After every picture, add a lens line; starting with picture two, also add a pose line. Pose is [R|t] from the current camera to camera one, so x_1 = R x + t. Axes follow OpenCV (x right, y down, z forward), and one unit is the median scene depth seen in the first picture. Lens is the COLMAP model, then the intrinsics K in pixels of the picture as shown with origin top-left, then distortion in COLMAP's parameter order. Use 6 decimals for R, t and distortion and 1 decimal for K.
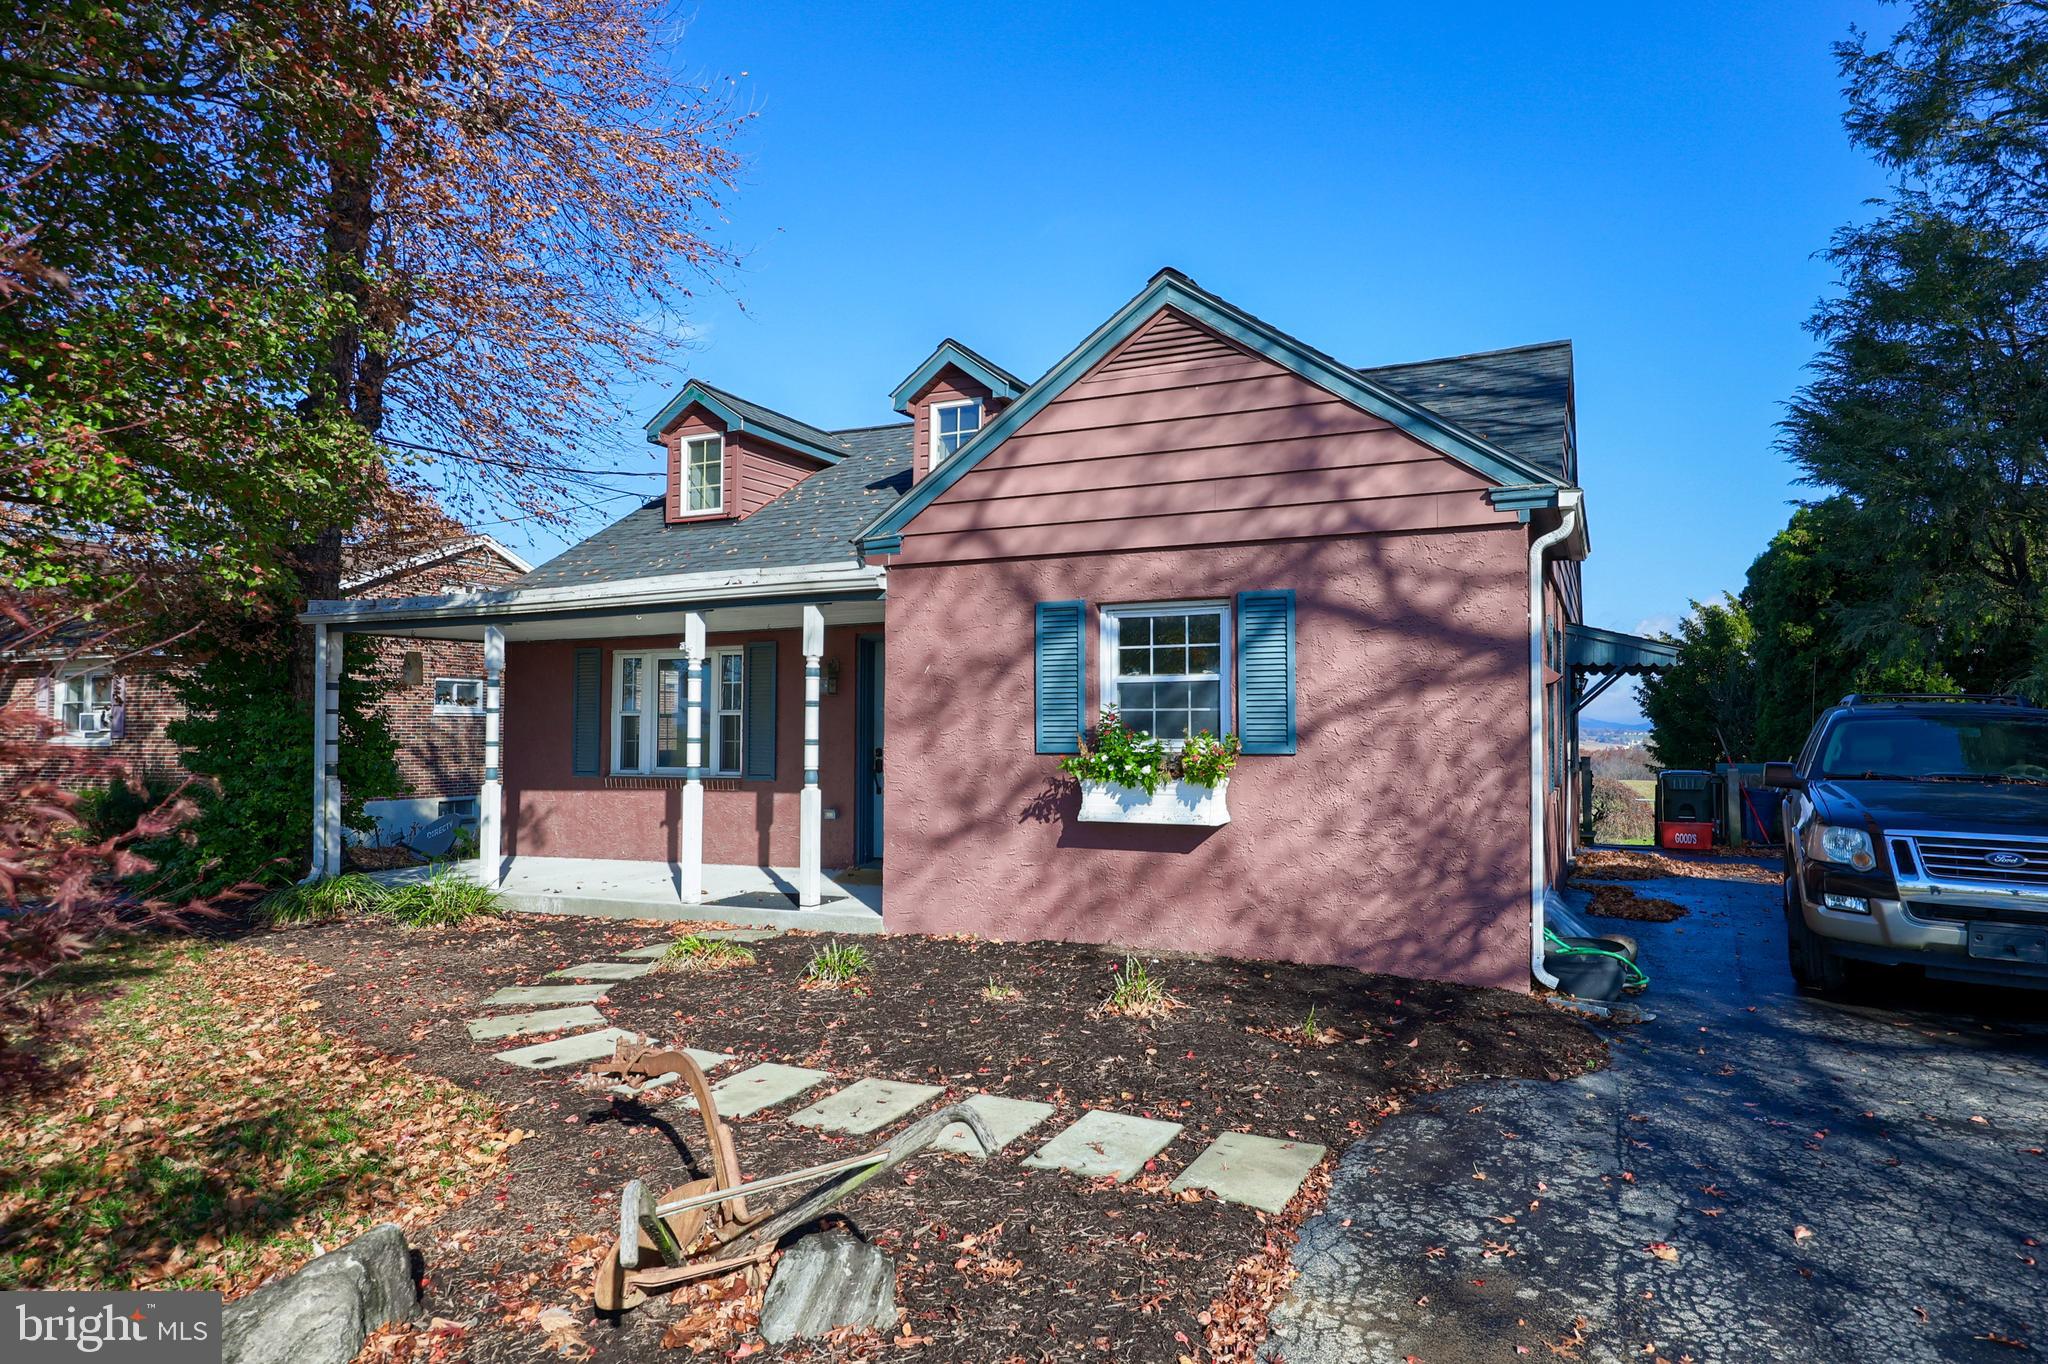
lens RADIAL K [[1186.4, 0, 1086.4], [0, 1186.4, 705.6], [0, 0, 1]] dist [0.023879, -0.062002]
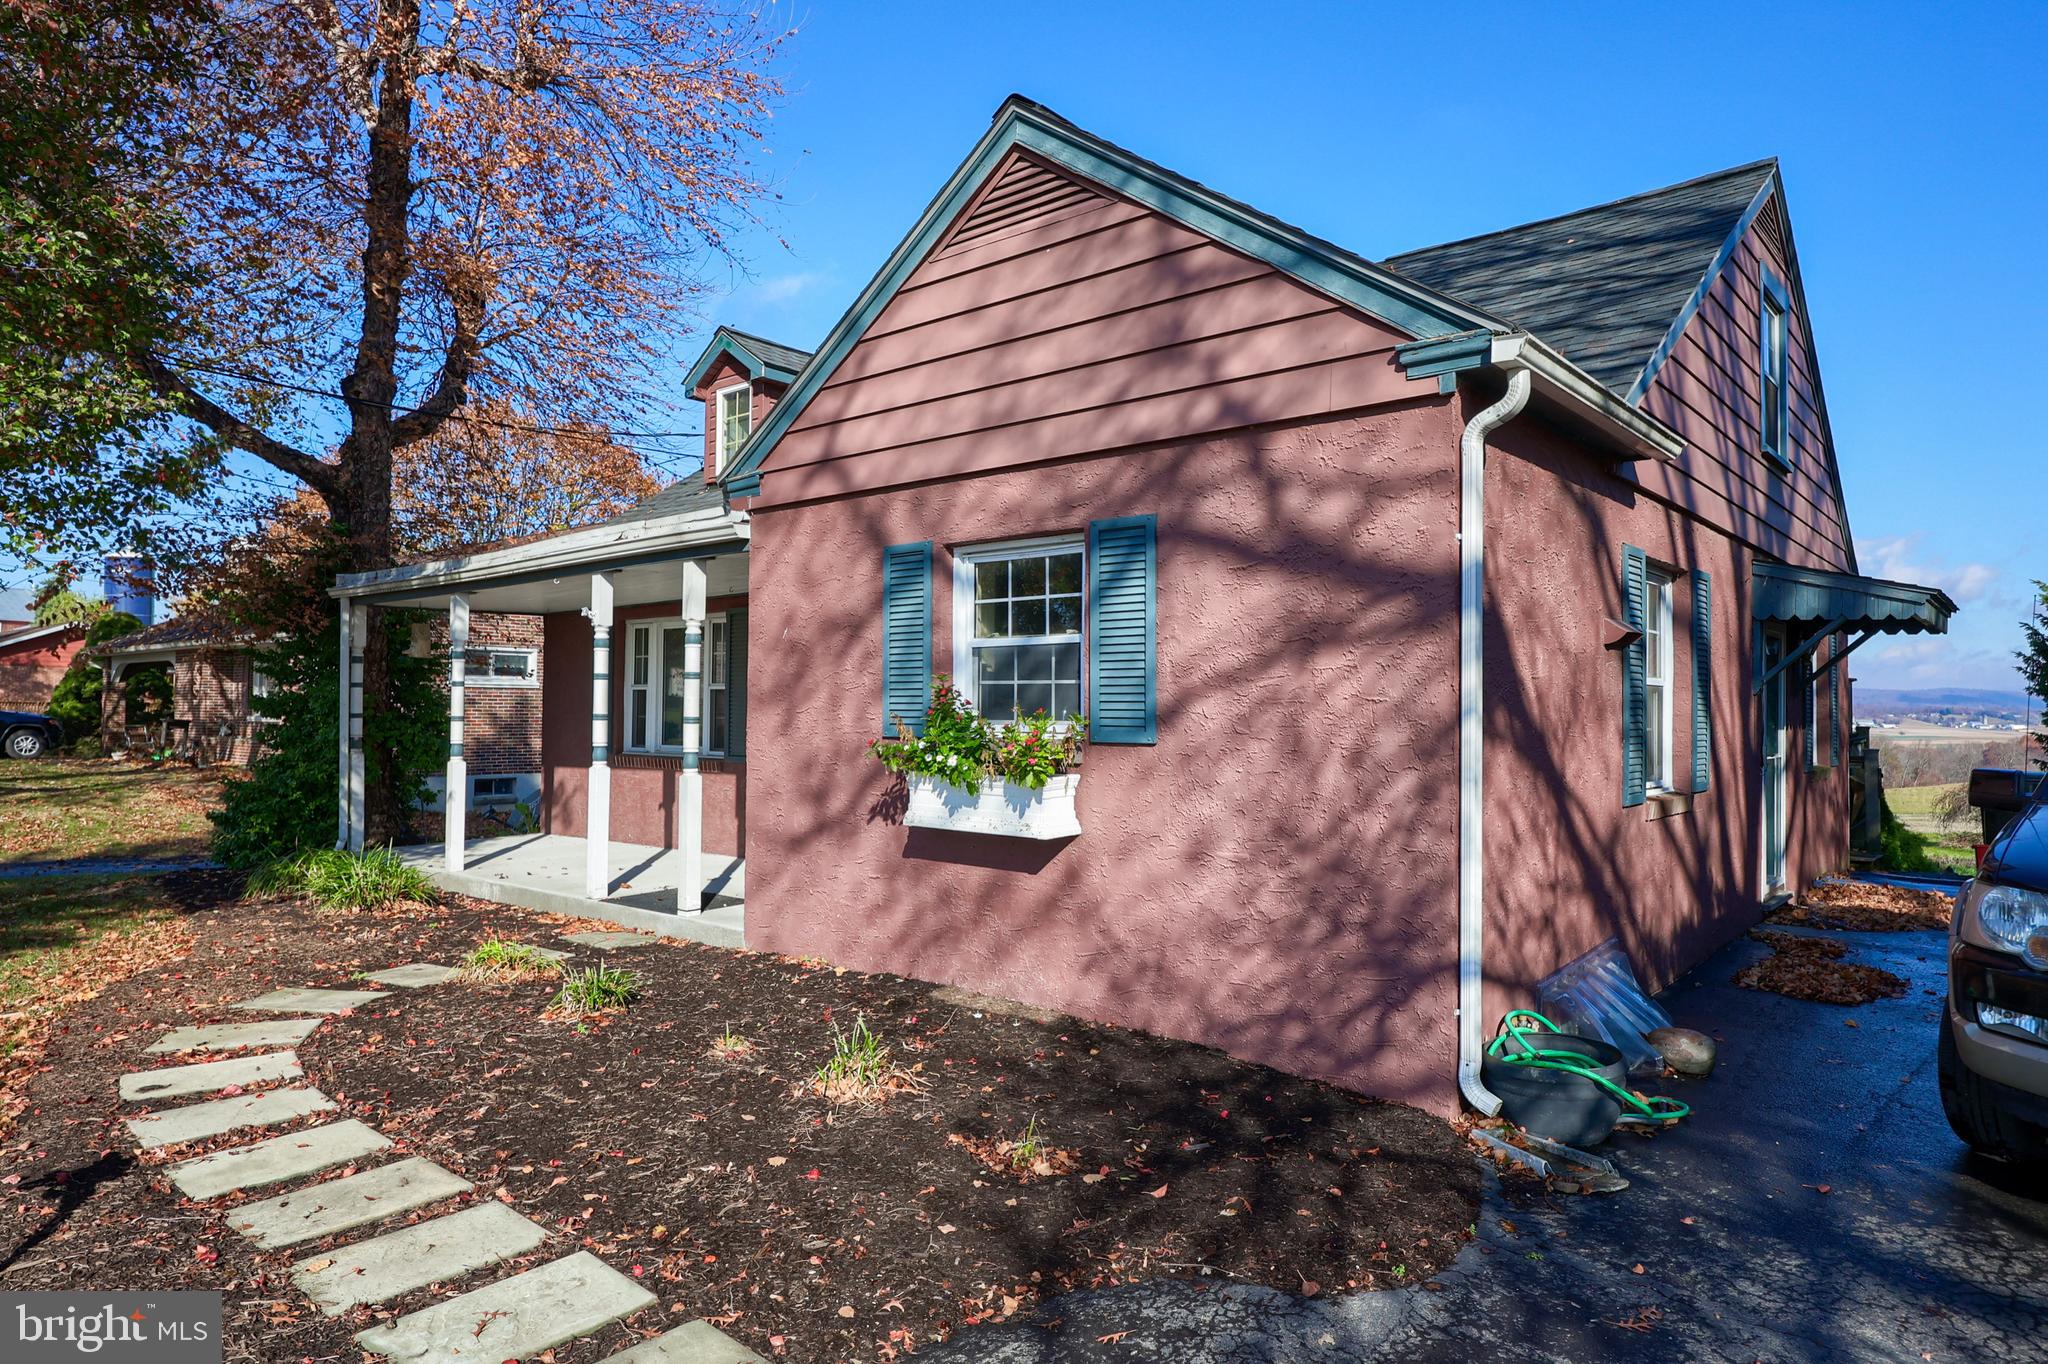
lens RADIAL K [[1240.7, 0, 1024.5], [0, 1240.7, 687.6], [0, 0, 1]] dist [-0.005058, -0.000654]
pose [[0.953181, 0.001105, -0.302398, 0.310671], [0.000718, 0.999982, 0.005917, 0.002106], [0.302399, -0.005858, 0.953163, 0.250988]]
